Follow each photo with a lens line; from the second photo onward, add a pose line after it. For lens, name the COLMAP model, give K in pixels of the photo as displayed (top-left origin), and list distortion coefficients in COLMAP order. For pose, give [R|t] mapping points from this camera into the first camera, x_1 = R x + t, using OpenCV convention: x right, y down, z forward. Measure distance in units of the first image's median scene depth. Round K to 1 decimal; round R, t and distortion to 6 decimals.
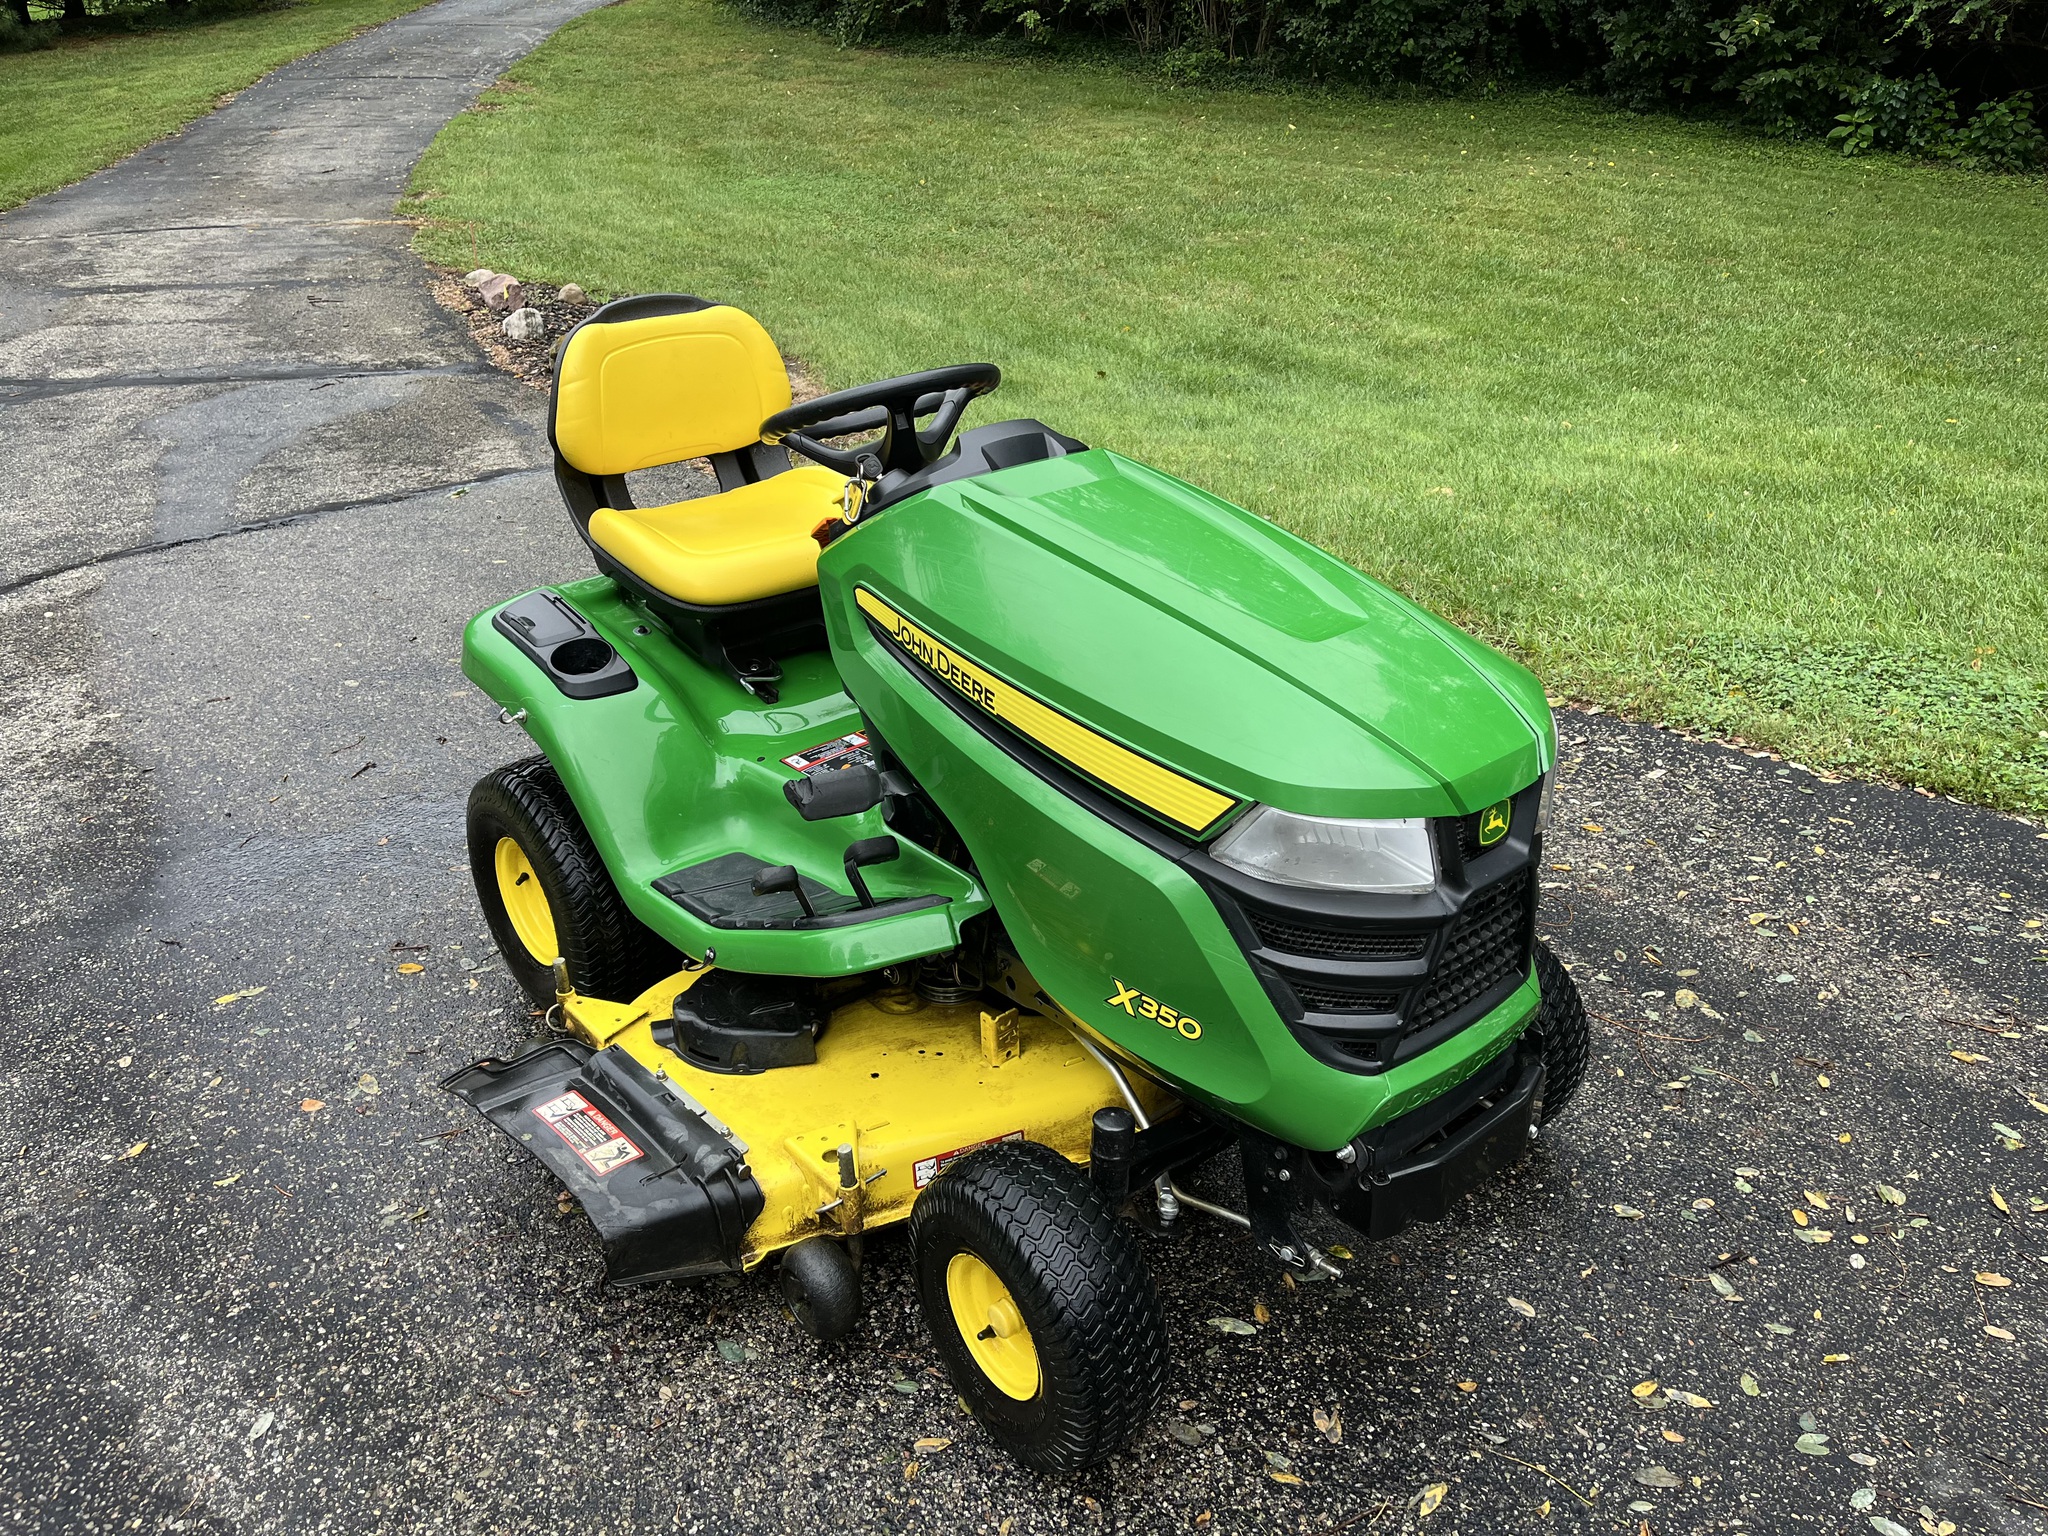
lens RADIAL K [[1539.7, 0, 1024.0], [0, 1539.7, 768.0], [0, 0, 1]] dist [0.077150, -0.100967]
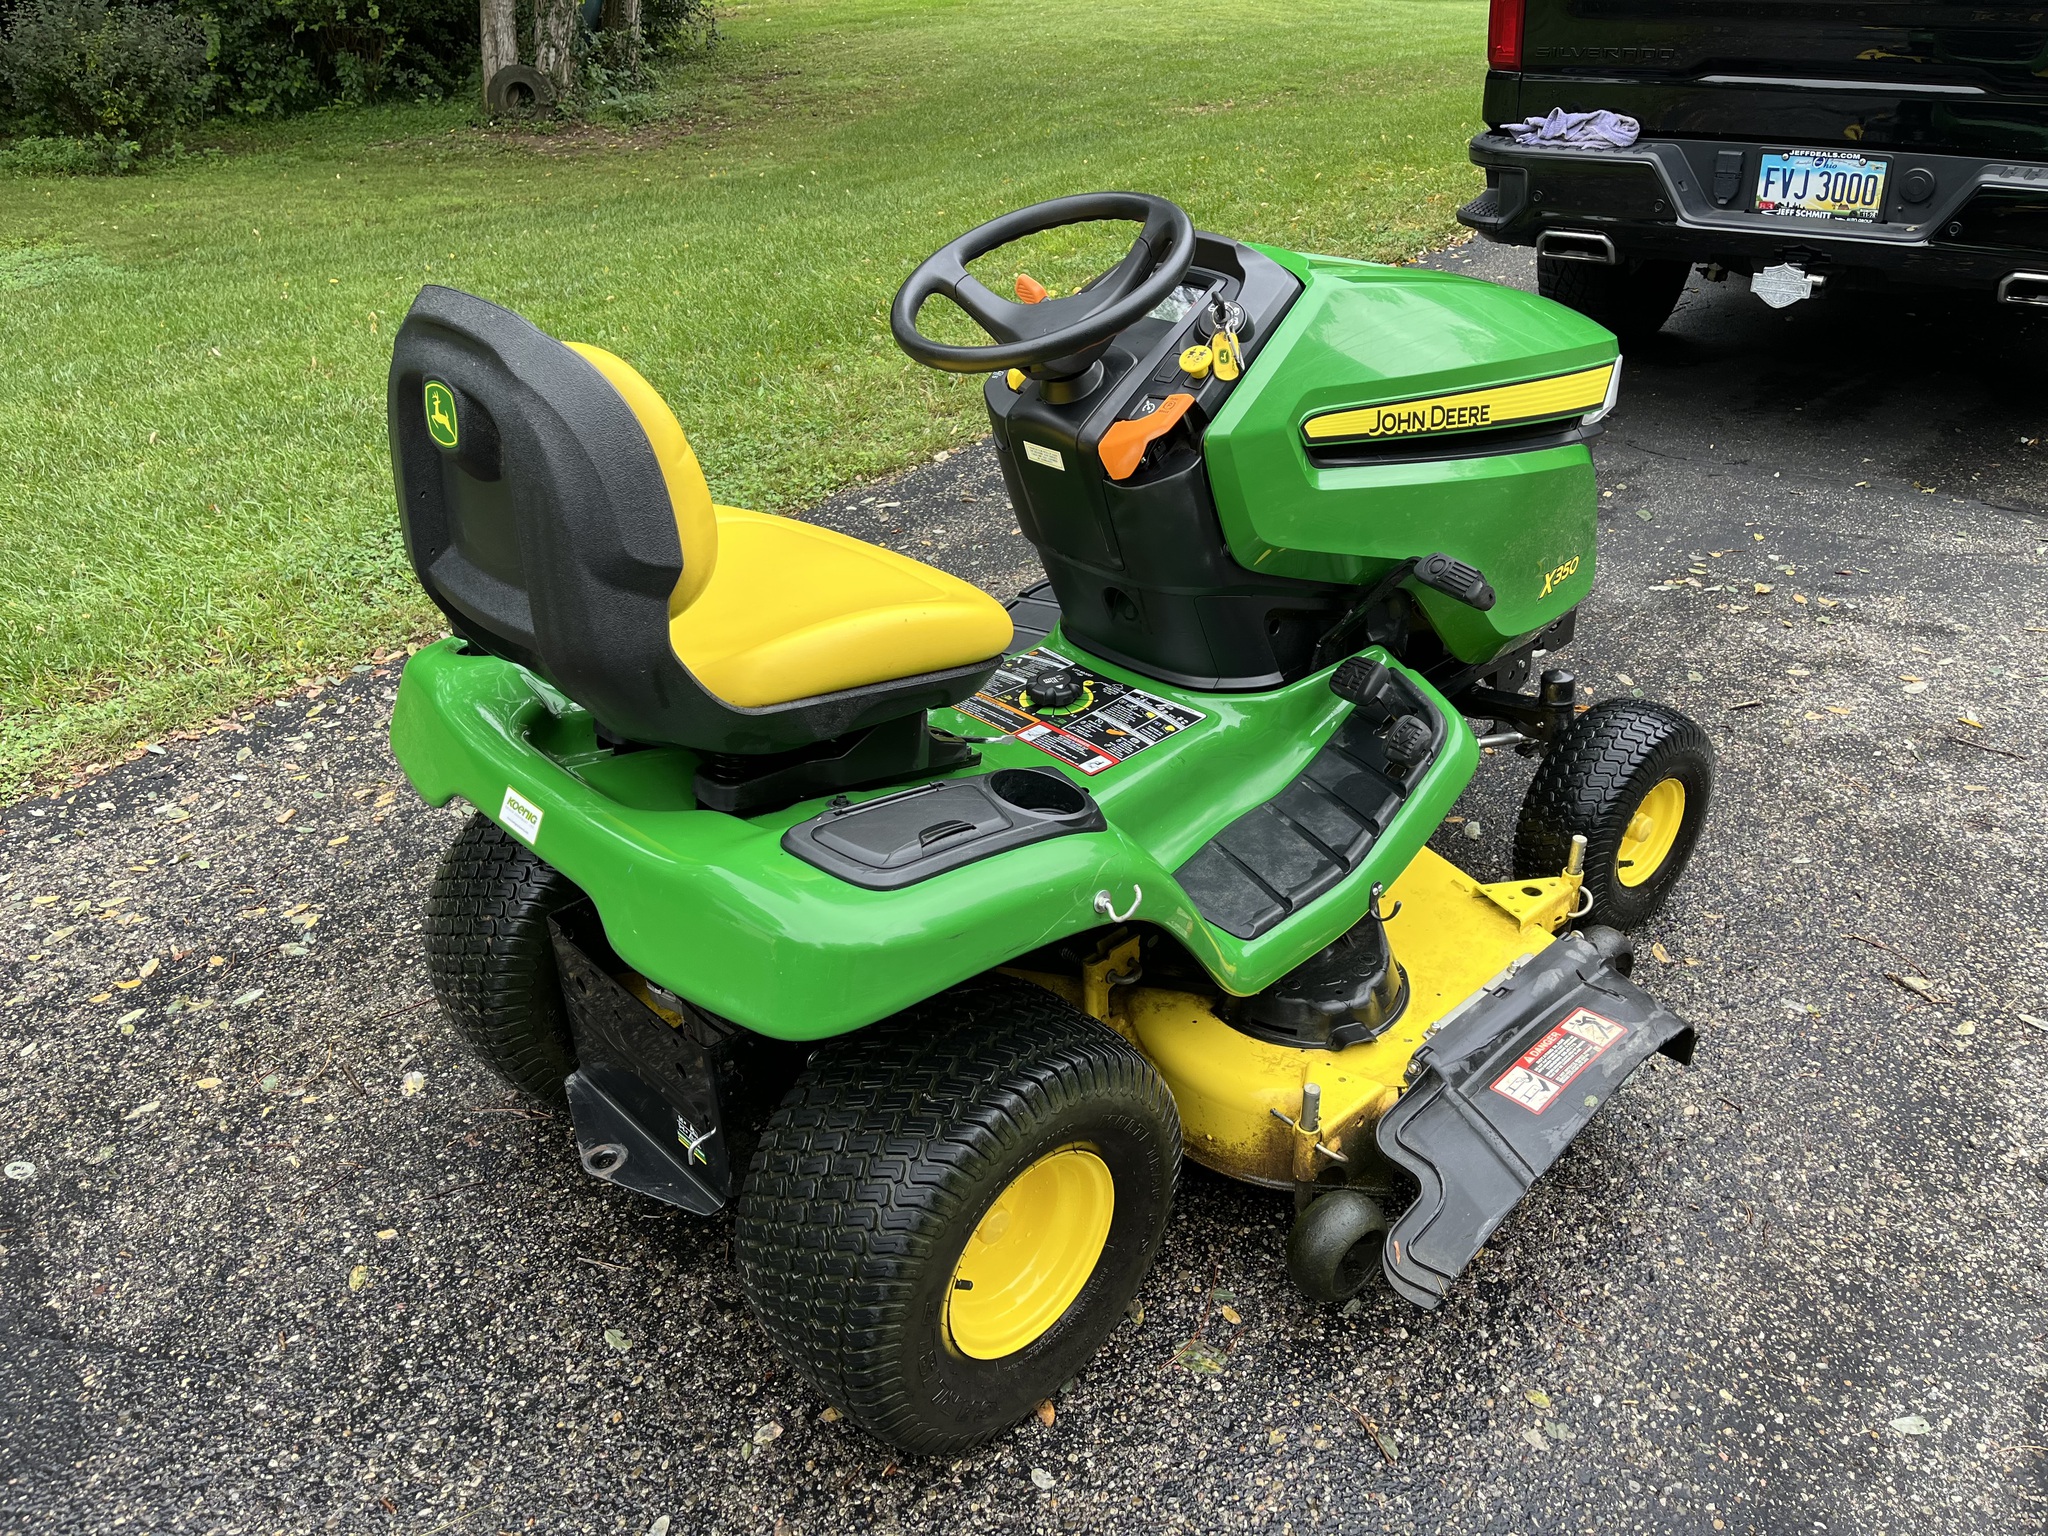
lens RADIAL K [[1546.6, 0, 1051.7], [0, 1546.6, 779.7], [0, 0, 1]] dist [0.079832, -0.108704]
pose [[-0.049194, -0.458930, 0.887110, -1.018416], [0.440537, 0.787151, 0.431648, -0.415126], [-0.896386, 0.412039, 0.163453, 1.088822]]
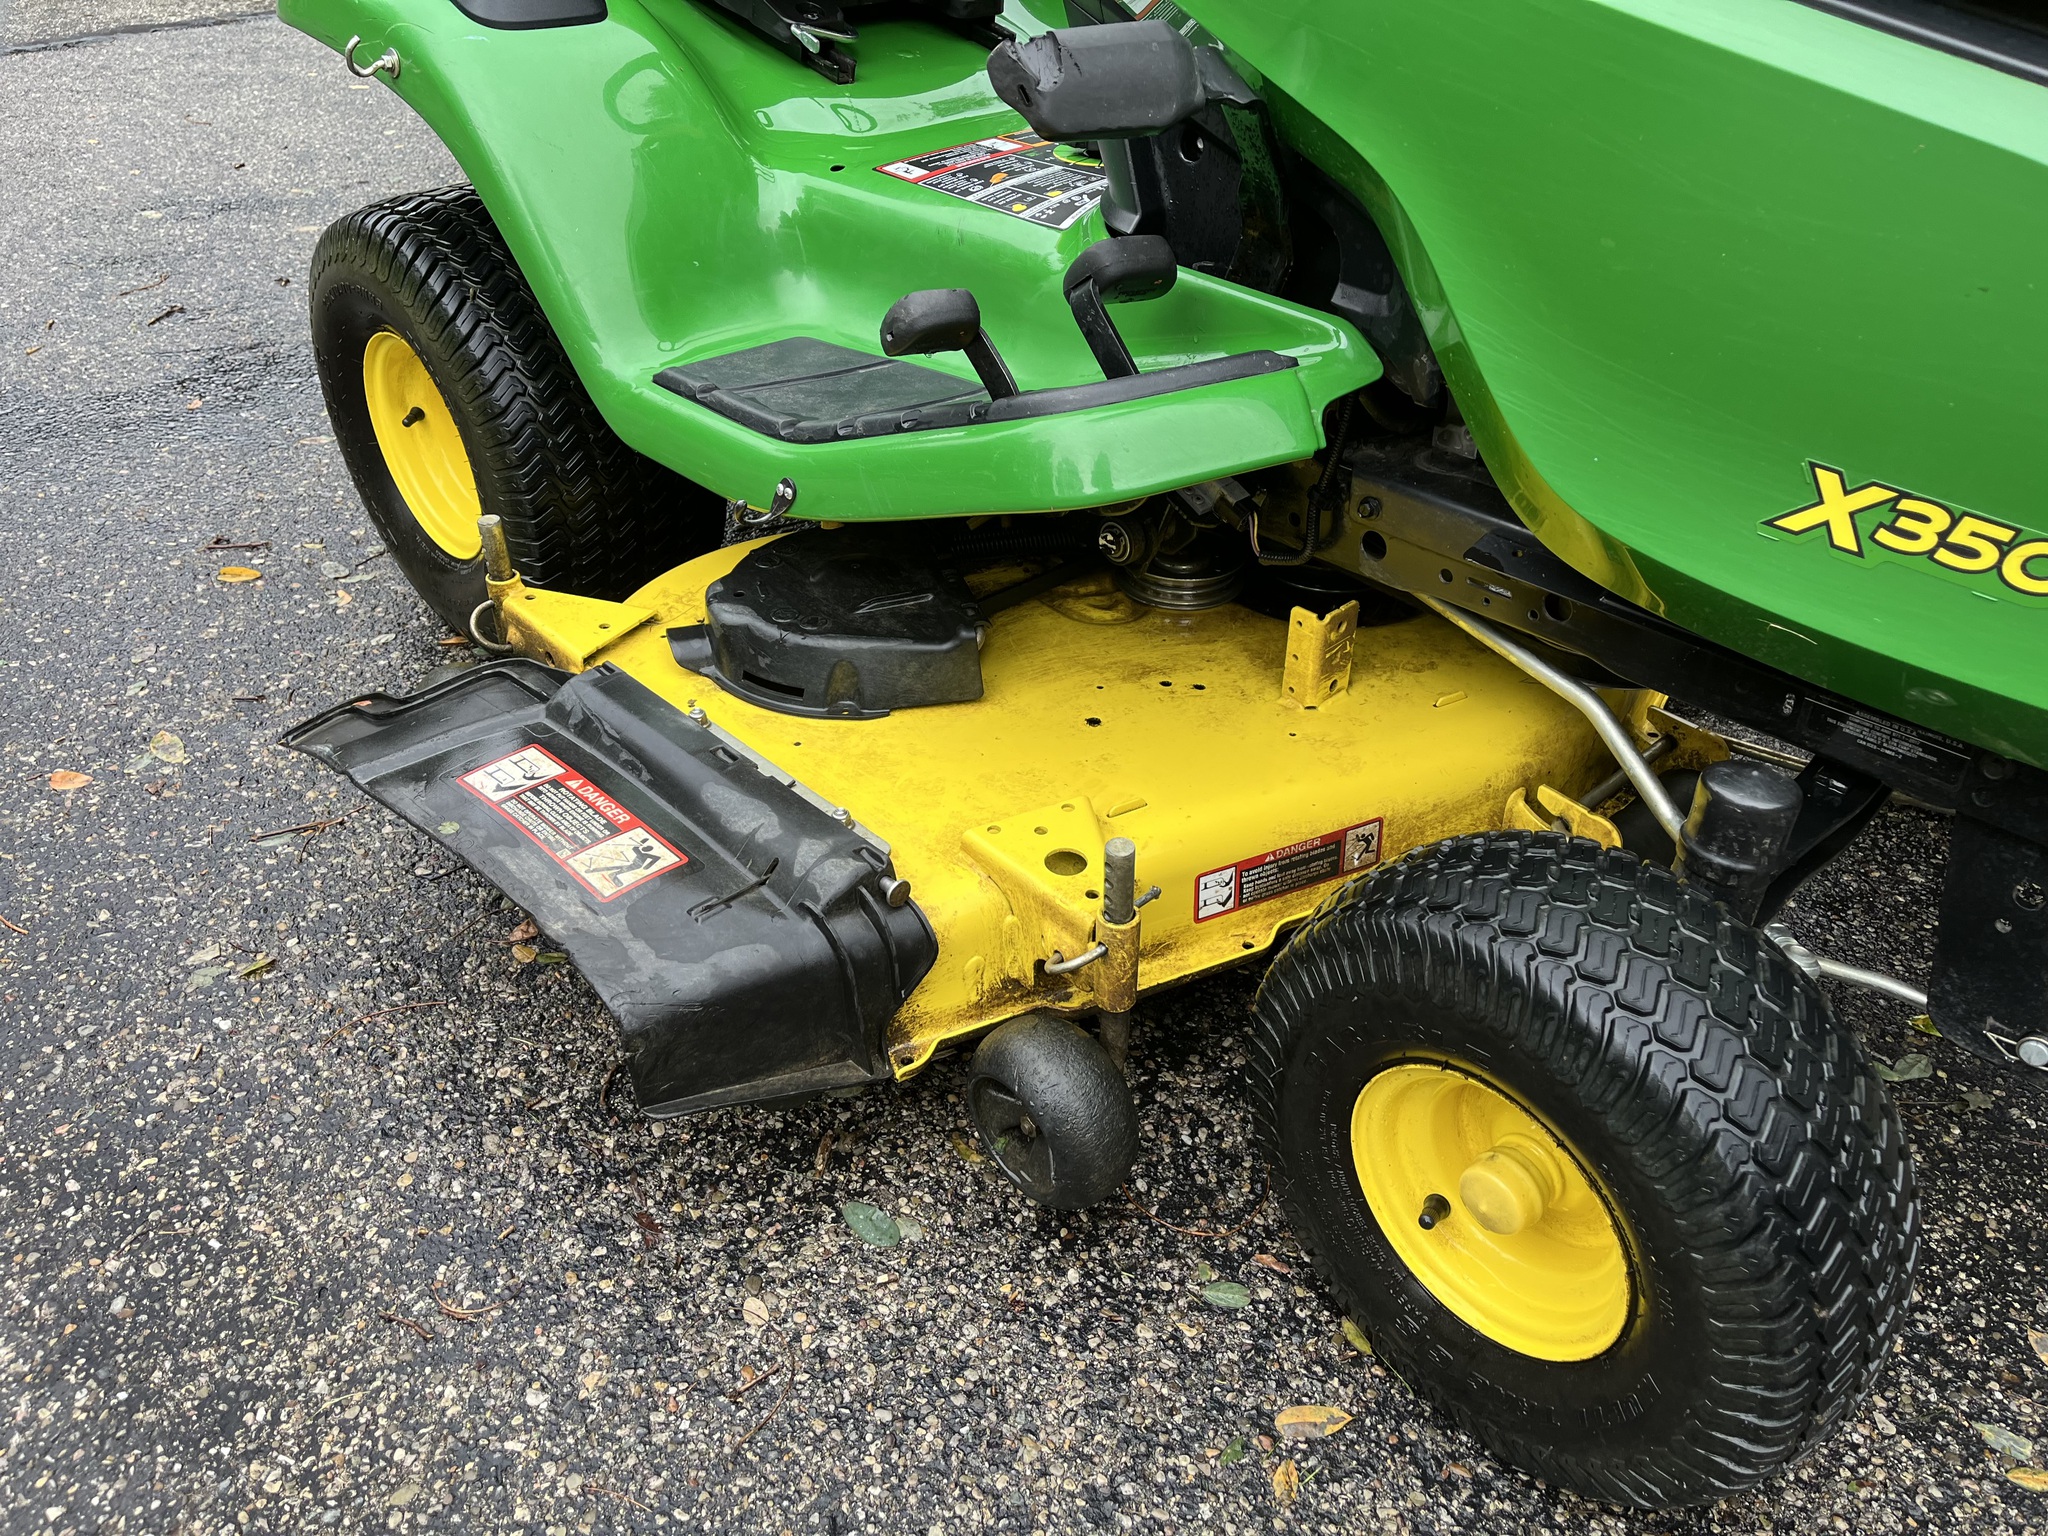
lens RADIAL K [[1556.1, 0, 1026.7], [0, 1556.1, 755.9], [0, 0, 1]] dist [0.072840, -0.108113]
pose [[0.998366, 0.001427, 0.057126, -0.165668], [-0.011180, 0.985246, 0.170779, 0.128418], [-0.056039, -0.171139, 0.983652, 0.503244]]
